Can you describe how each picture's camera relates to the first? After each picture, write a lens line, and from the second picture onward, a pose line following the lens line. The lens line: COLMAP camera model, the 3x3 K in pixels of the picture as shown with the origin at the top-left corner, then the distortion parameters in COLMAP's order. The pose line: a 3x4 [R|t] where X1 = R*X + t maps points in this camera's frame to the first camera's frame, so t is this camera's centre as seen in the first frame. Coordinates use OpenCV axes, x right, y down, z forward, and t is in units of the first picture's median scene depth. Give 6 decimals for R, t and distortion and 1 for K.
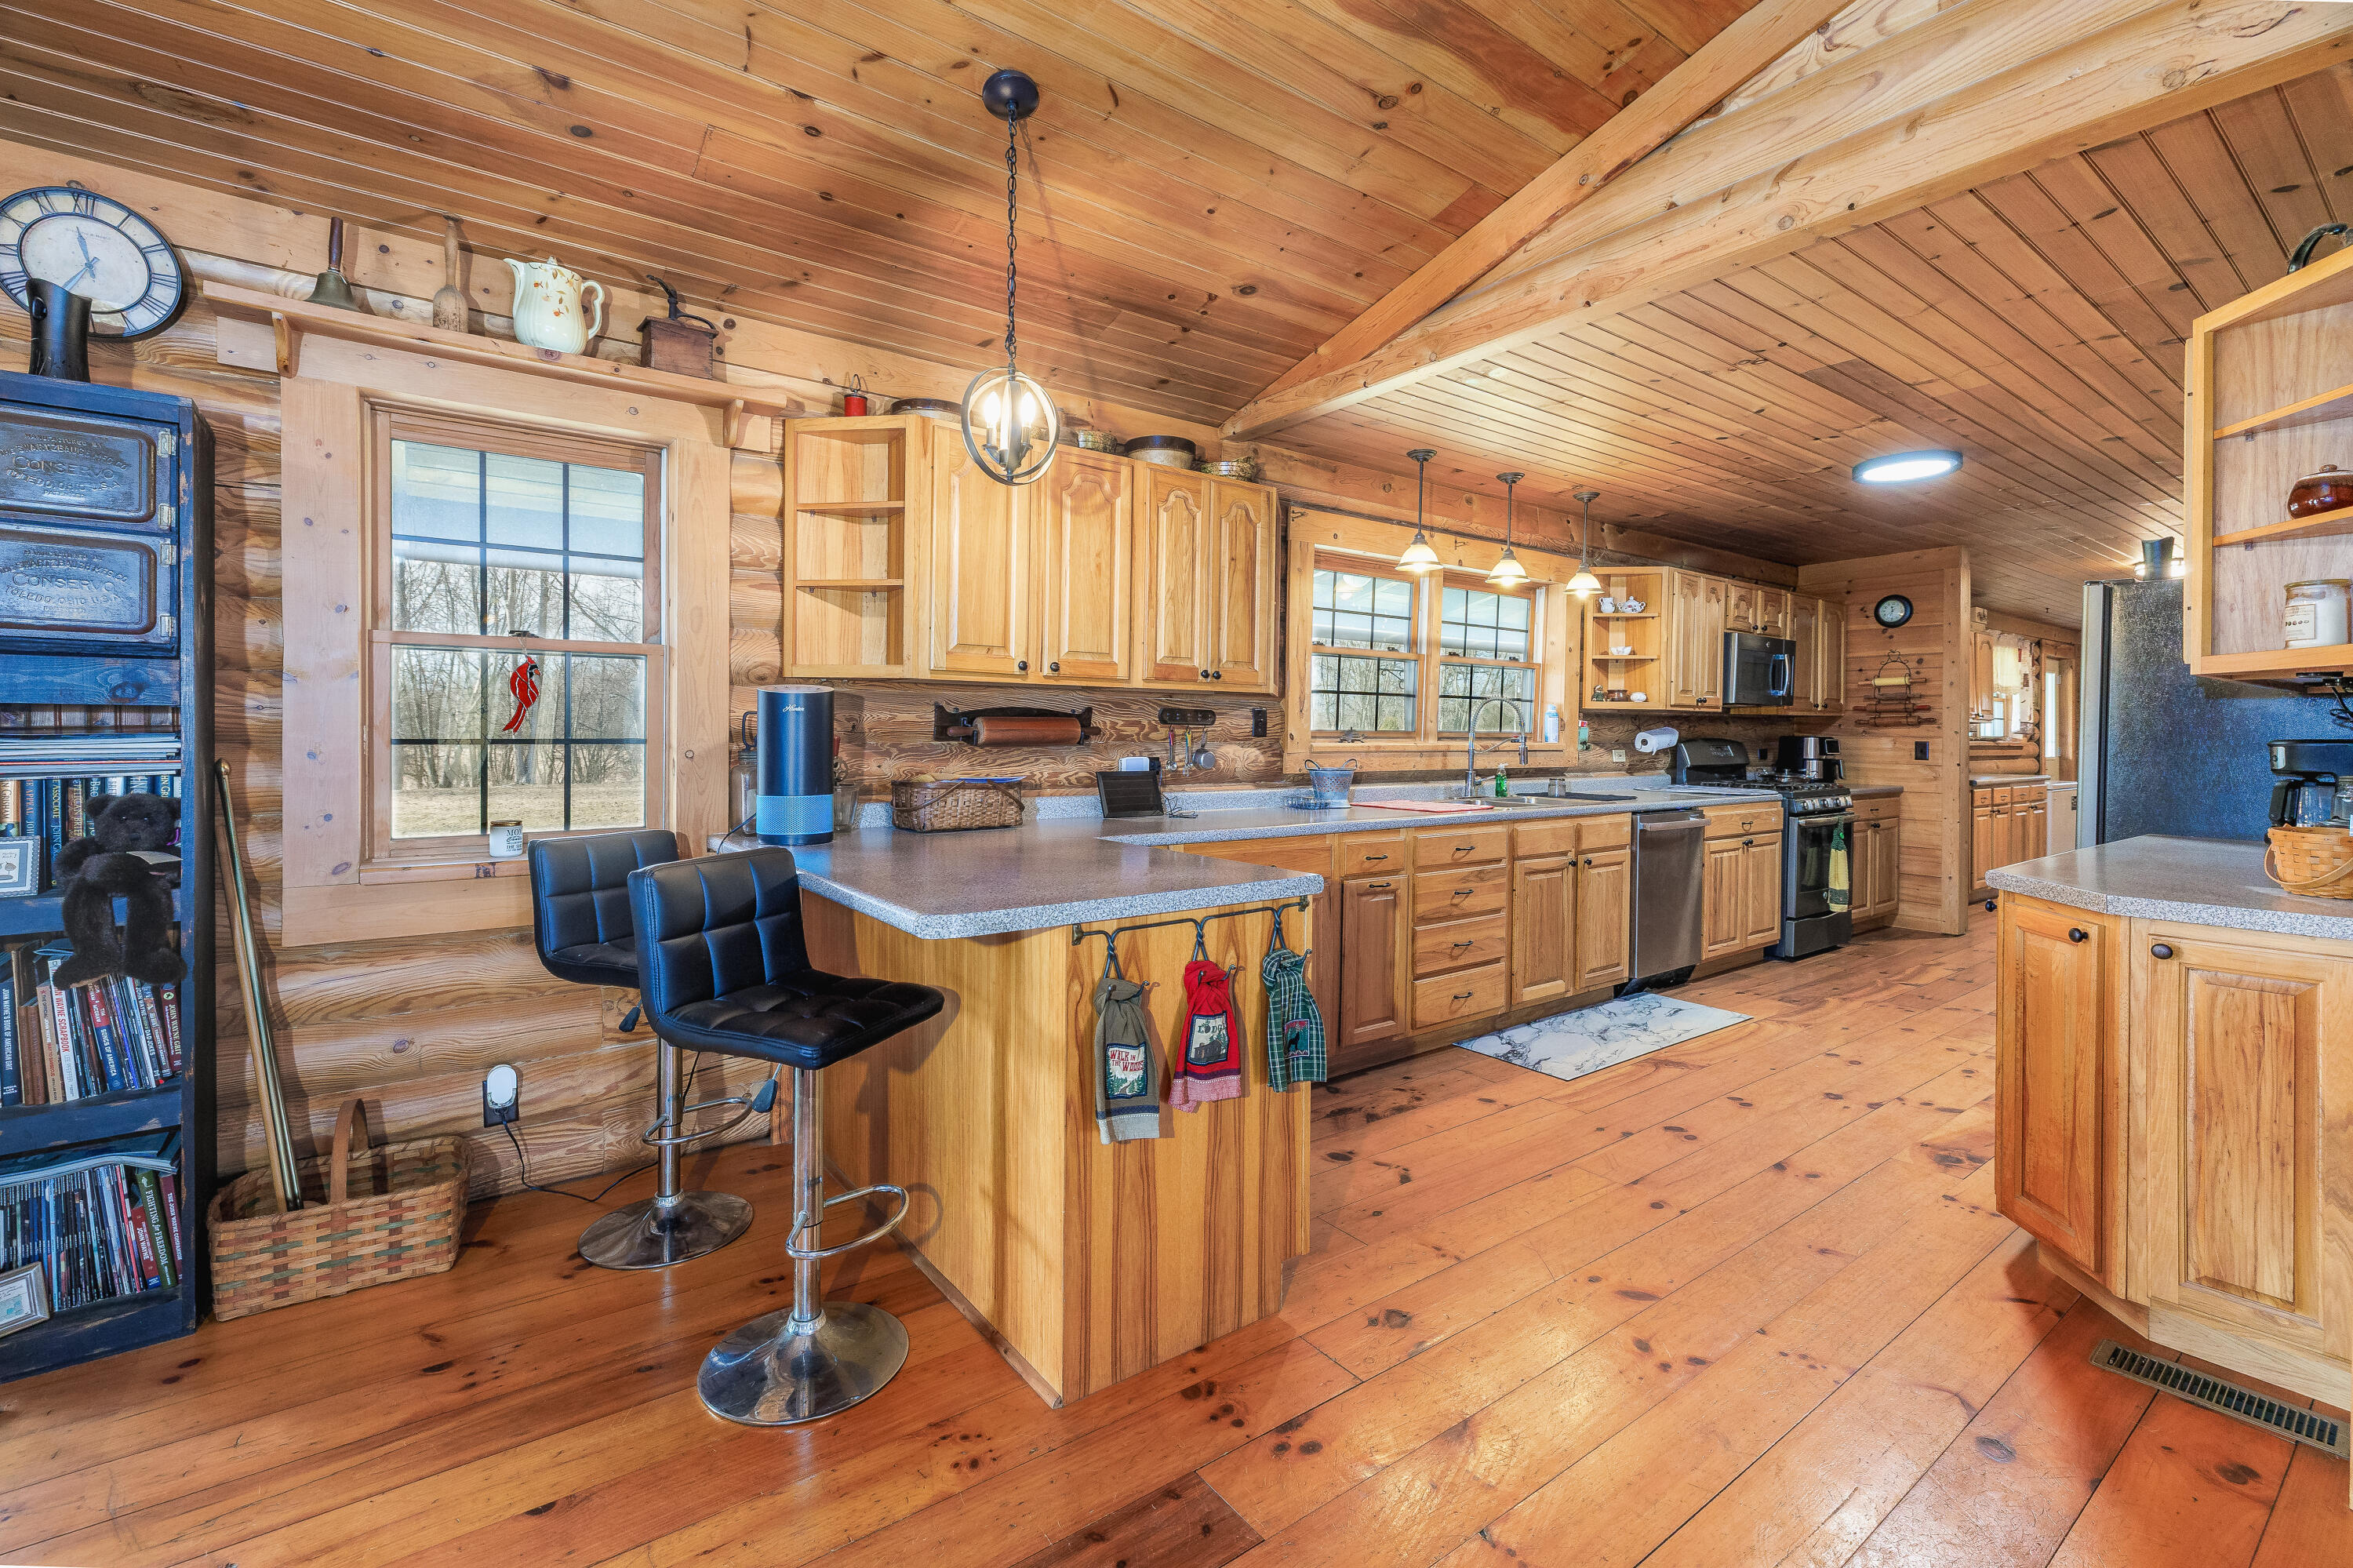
lens RADIAL K [[1006.3, 0, 1145.8], [0, 1006.3, 736.2], [0, 0, 1]] dist [0.001867, -0.000473]
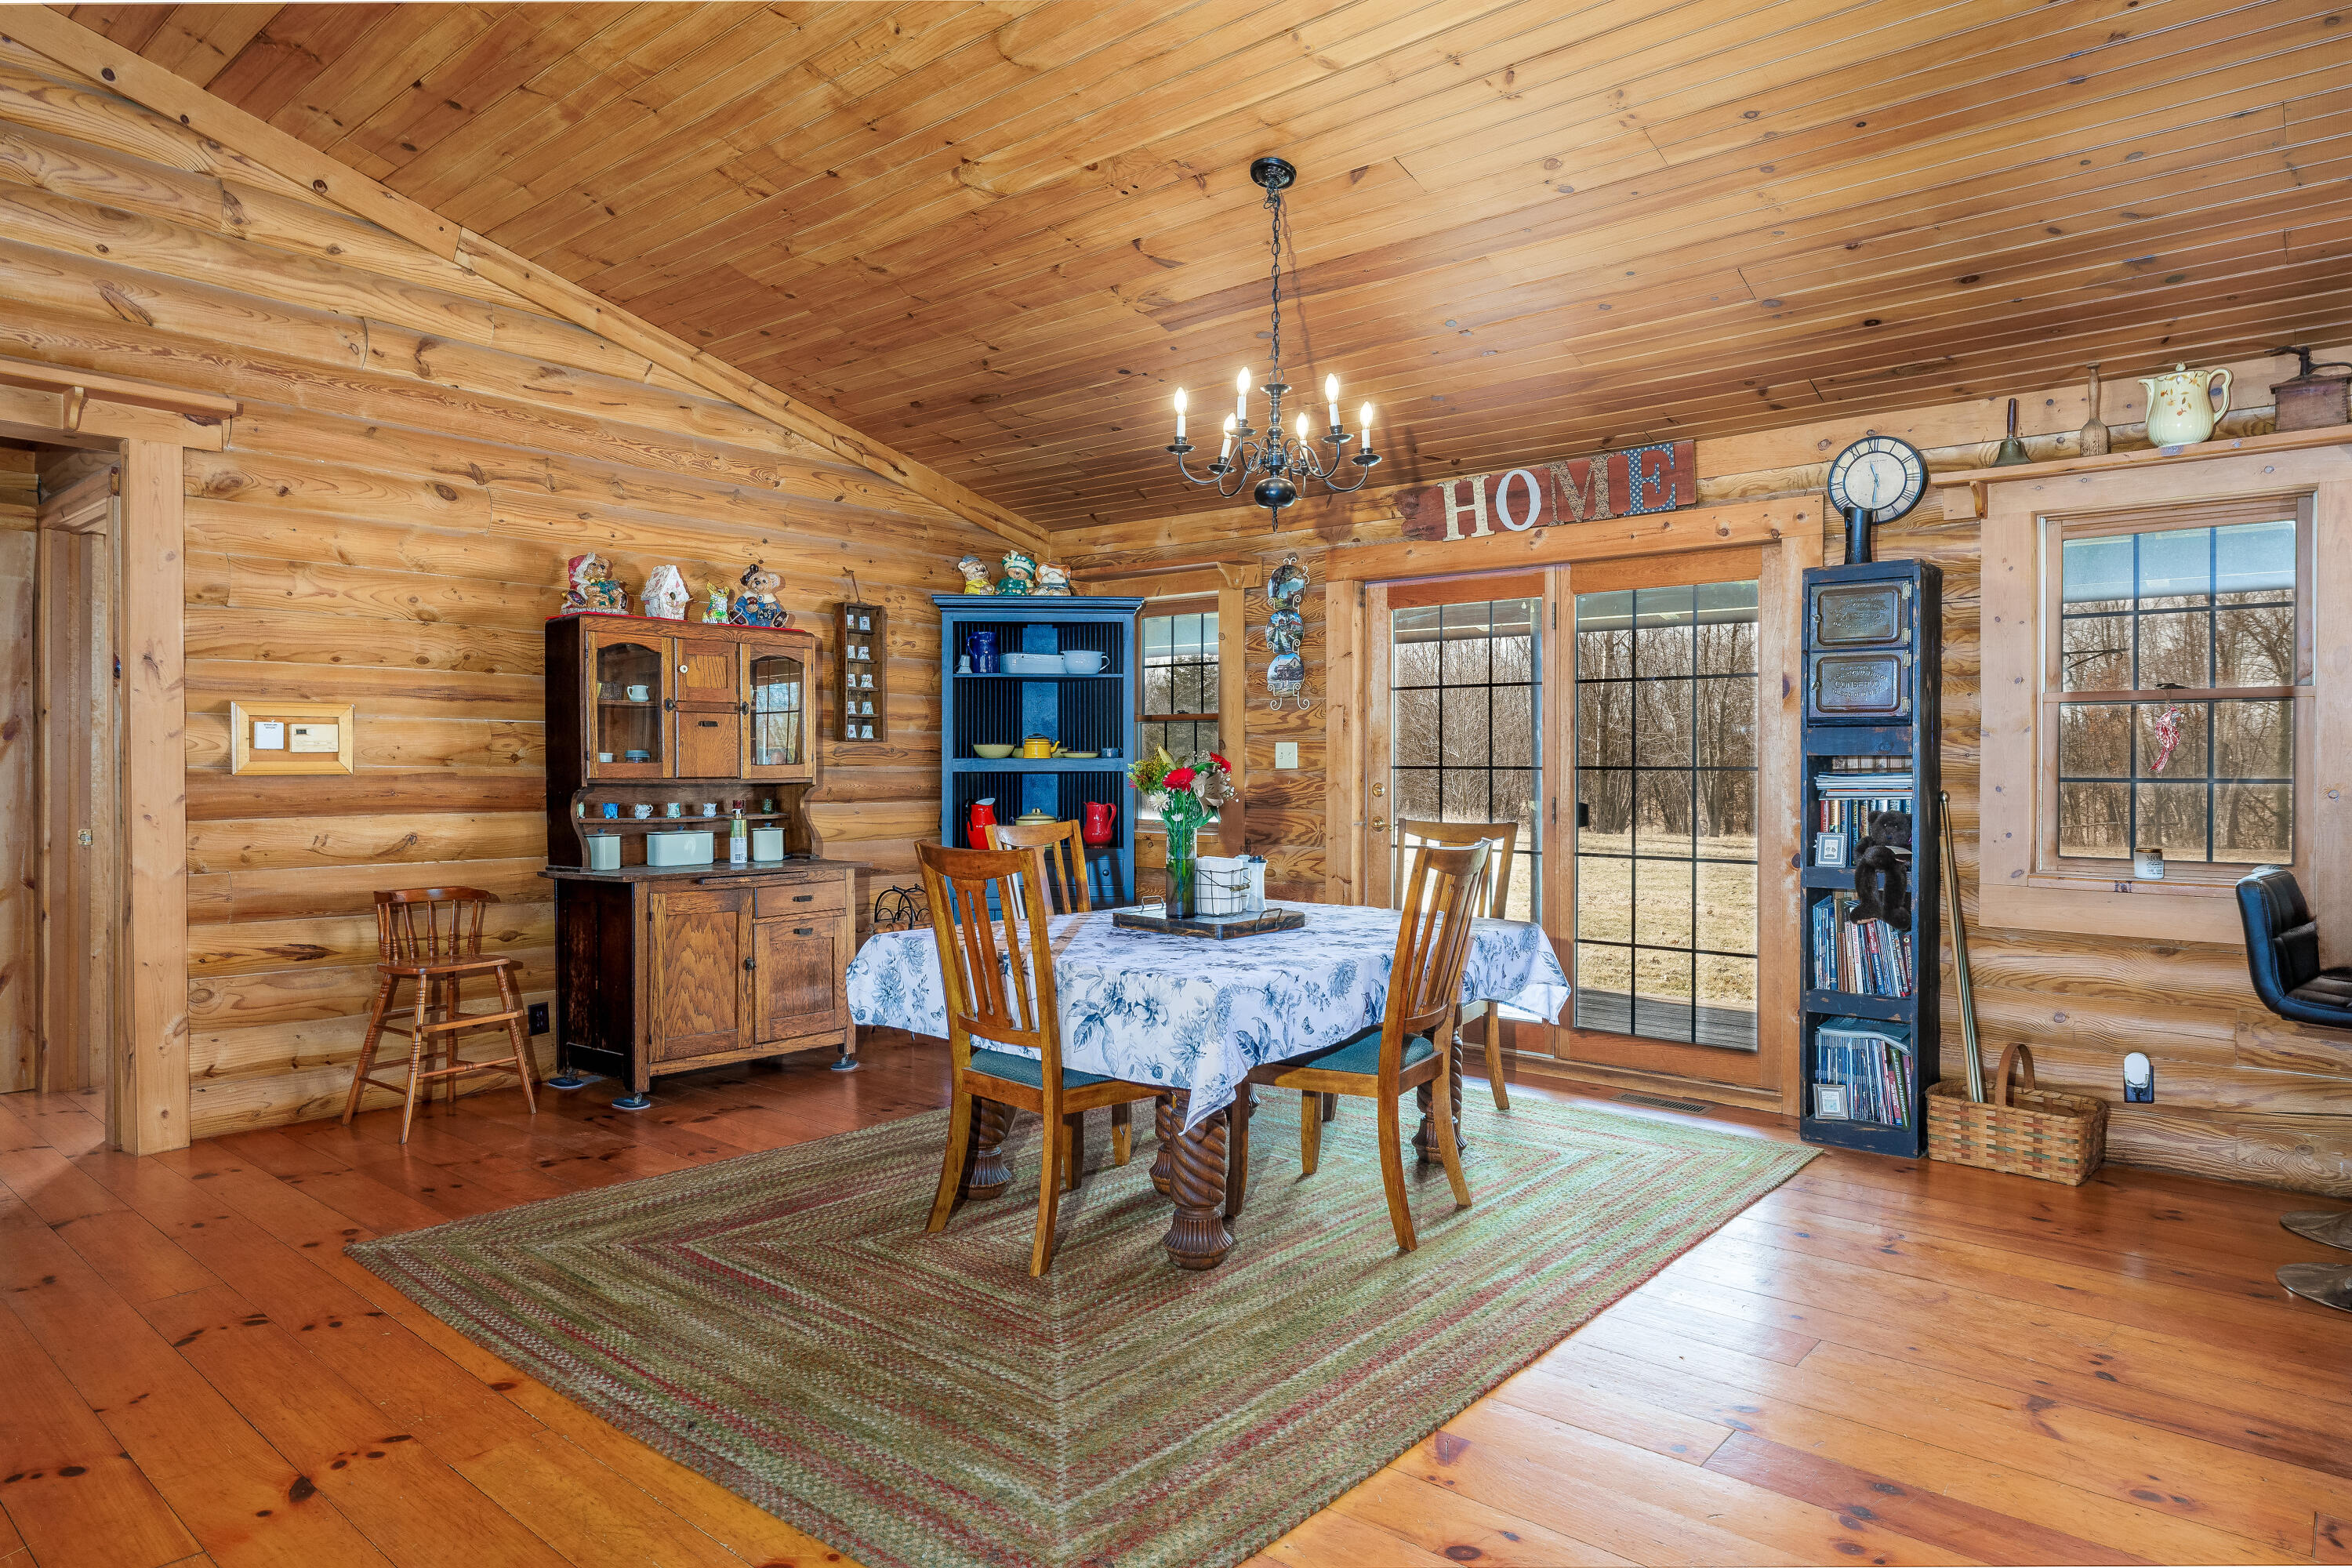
lens RADIAL K [[1394.8, 0, 1176.4], [0, 1394.8, 779.4], [0, 0, 1]] dist [0.006559, 0.000904]
pose [[0.237560, 0.005860, -0.971355, 0.850971], [-0.007070, 0.999966, 0.004303, 0.006177], [0.971347, 0.005846, 0.237594, -0.607408]]
